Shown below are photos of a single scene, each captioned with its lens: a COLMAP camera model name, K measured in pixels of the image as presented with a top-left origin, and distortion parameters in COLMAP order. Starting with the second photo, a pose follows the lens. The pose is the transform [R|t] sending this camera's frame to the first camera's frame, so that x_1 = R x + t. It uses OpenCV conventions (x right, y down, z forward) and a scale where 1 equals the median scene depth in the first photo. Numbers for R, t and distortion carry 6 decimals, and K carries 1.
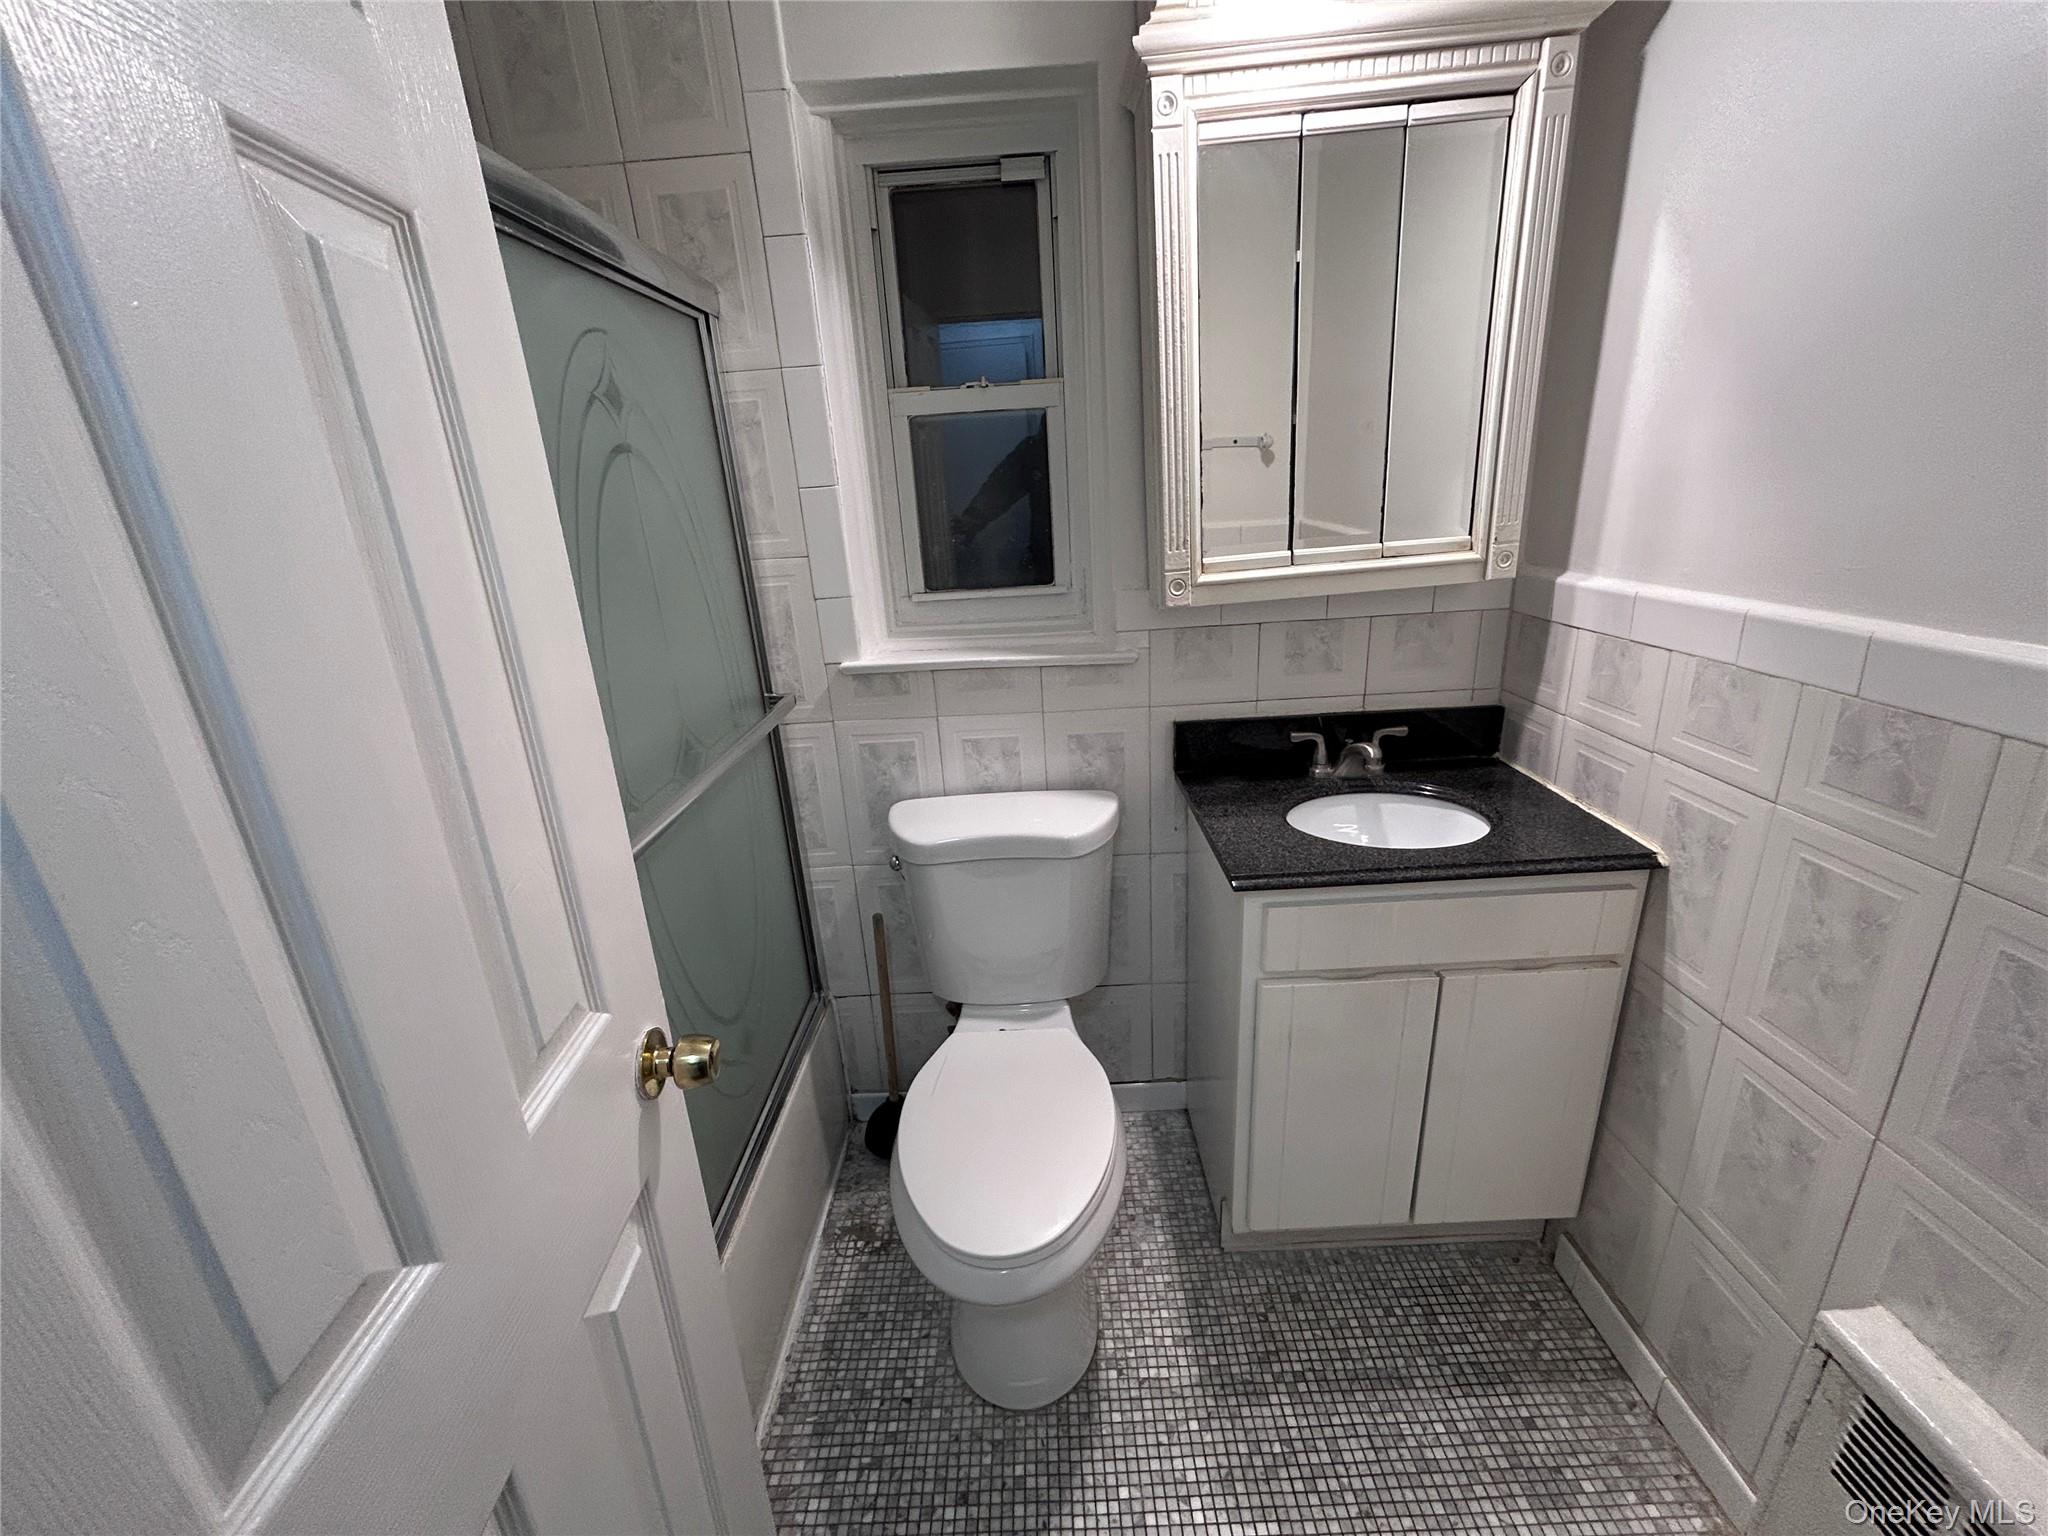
lens RADIAL K [[825.6, 0, 1023.9], [0, 825.6, 774.0], [0, 0, 1]] dist [-0.015972, 0.000040]
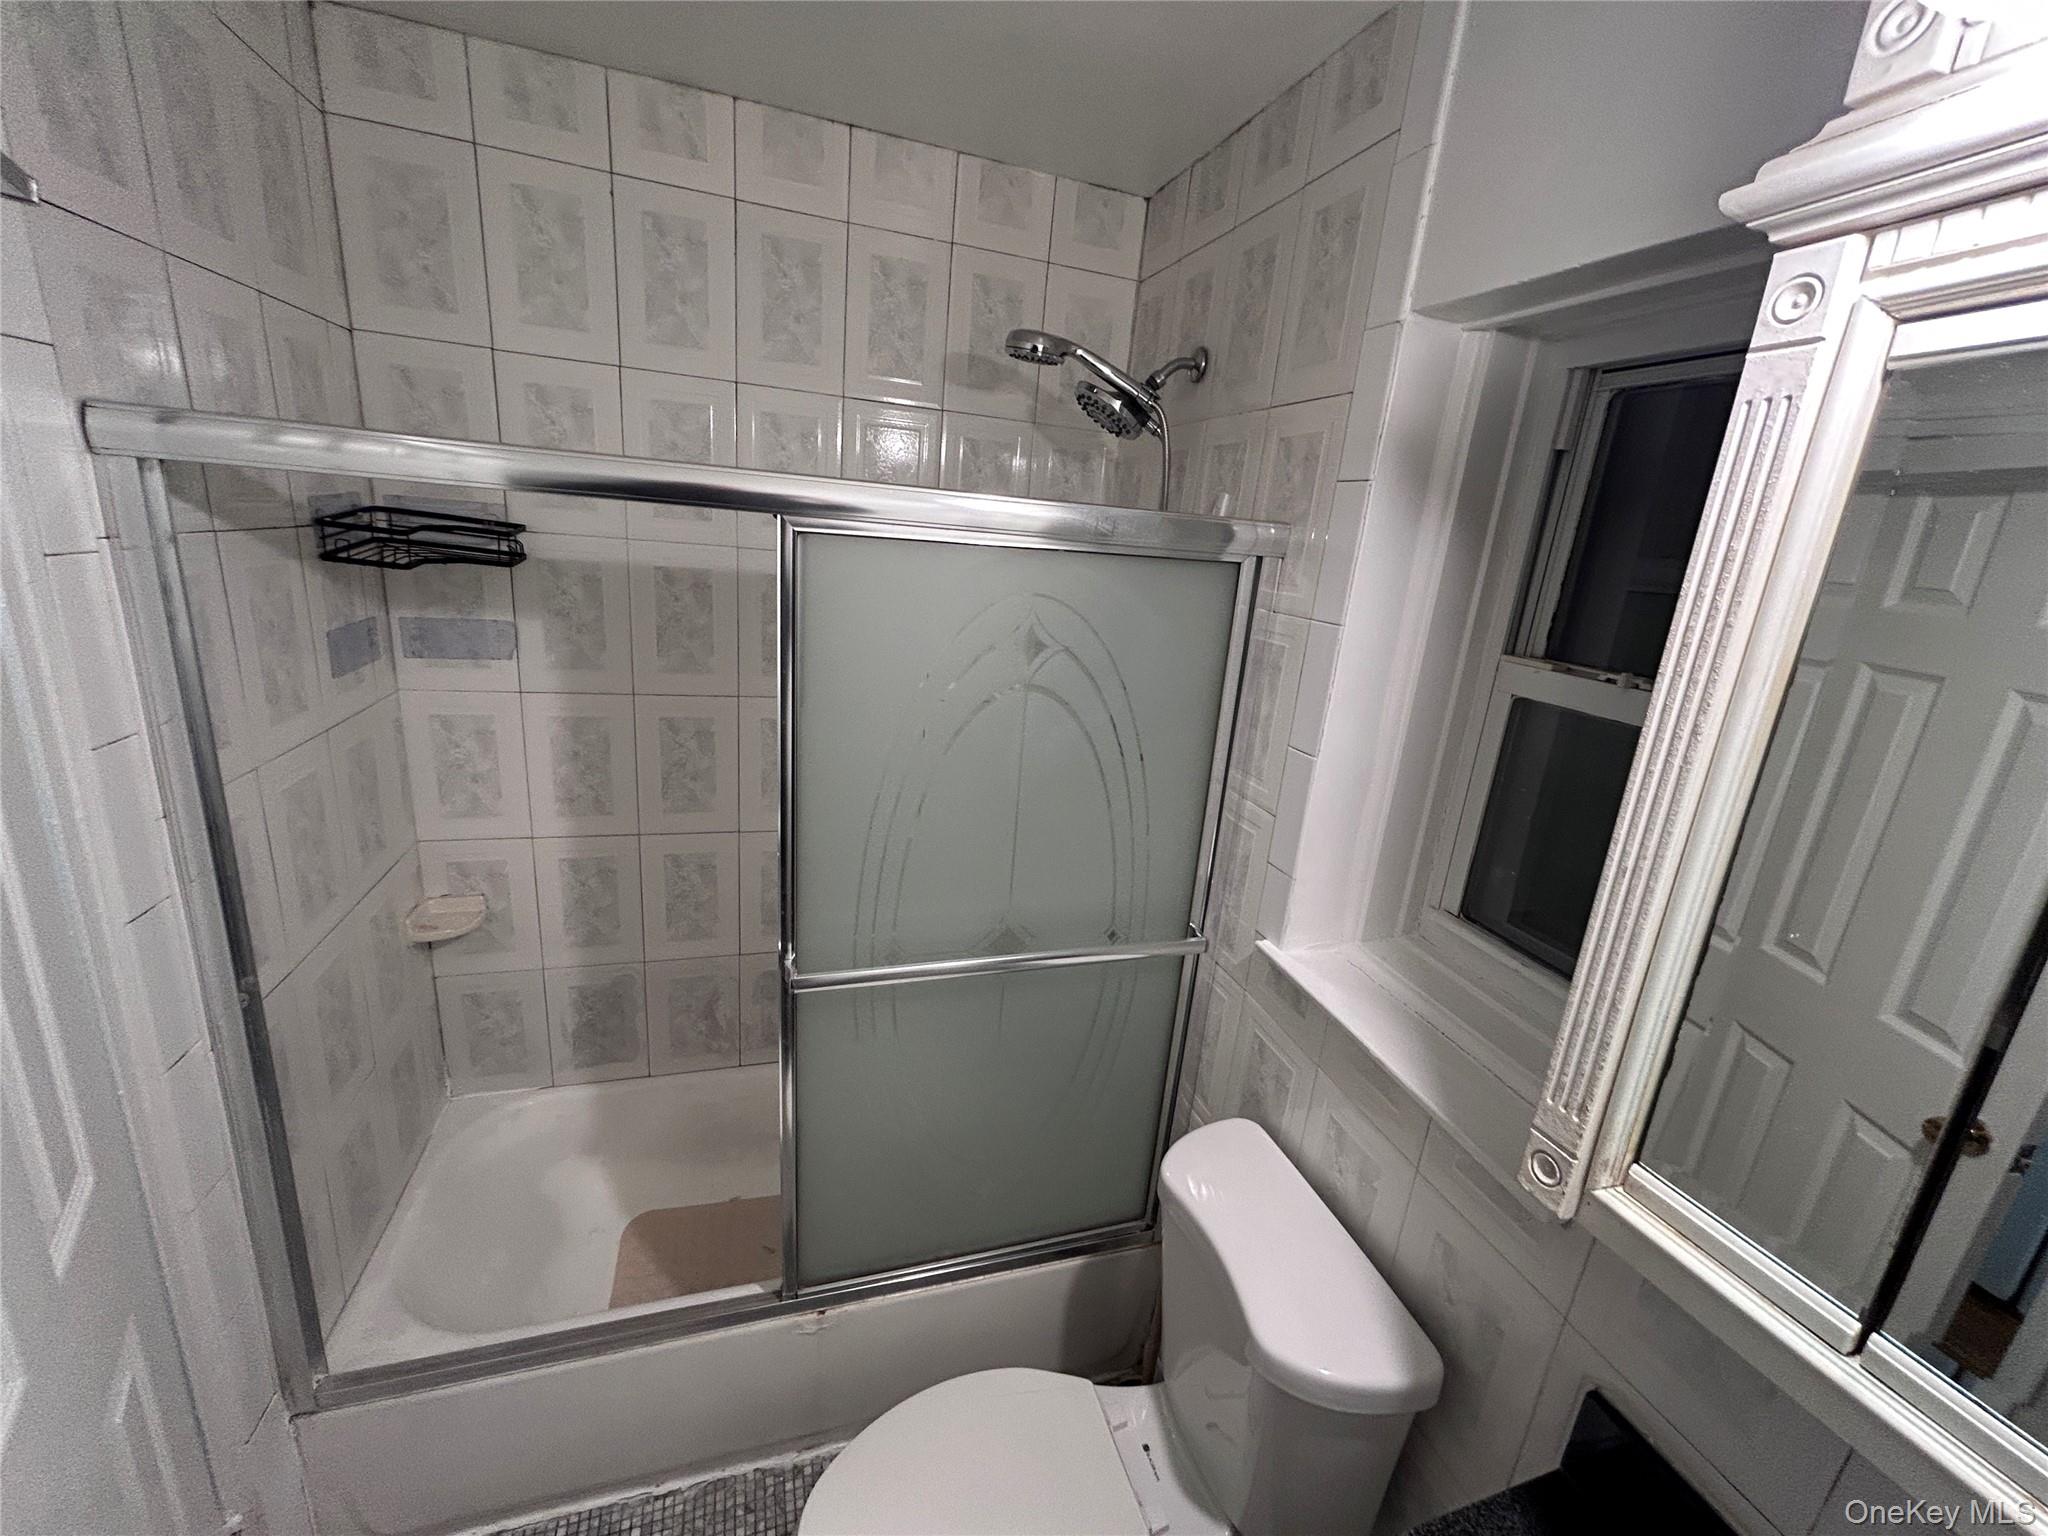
lens RADIAL K [[825.6, 0, 1033.9], [0, 825.6, 757.9], [0, 0, 1]] dist [-0.015972, 0.000040]
pose [[0.306401, 0.342551, -0.888131, 0.446638], [-0.415730, 0.887478, 0.198874, -0.419236], [0.856322, 0.308288, 0.414333, 0.434545]]
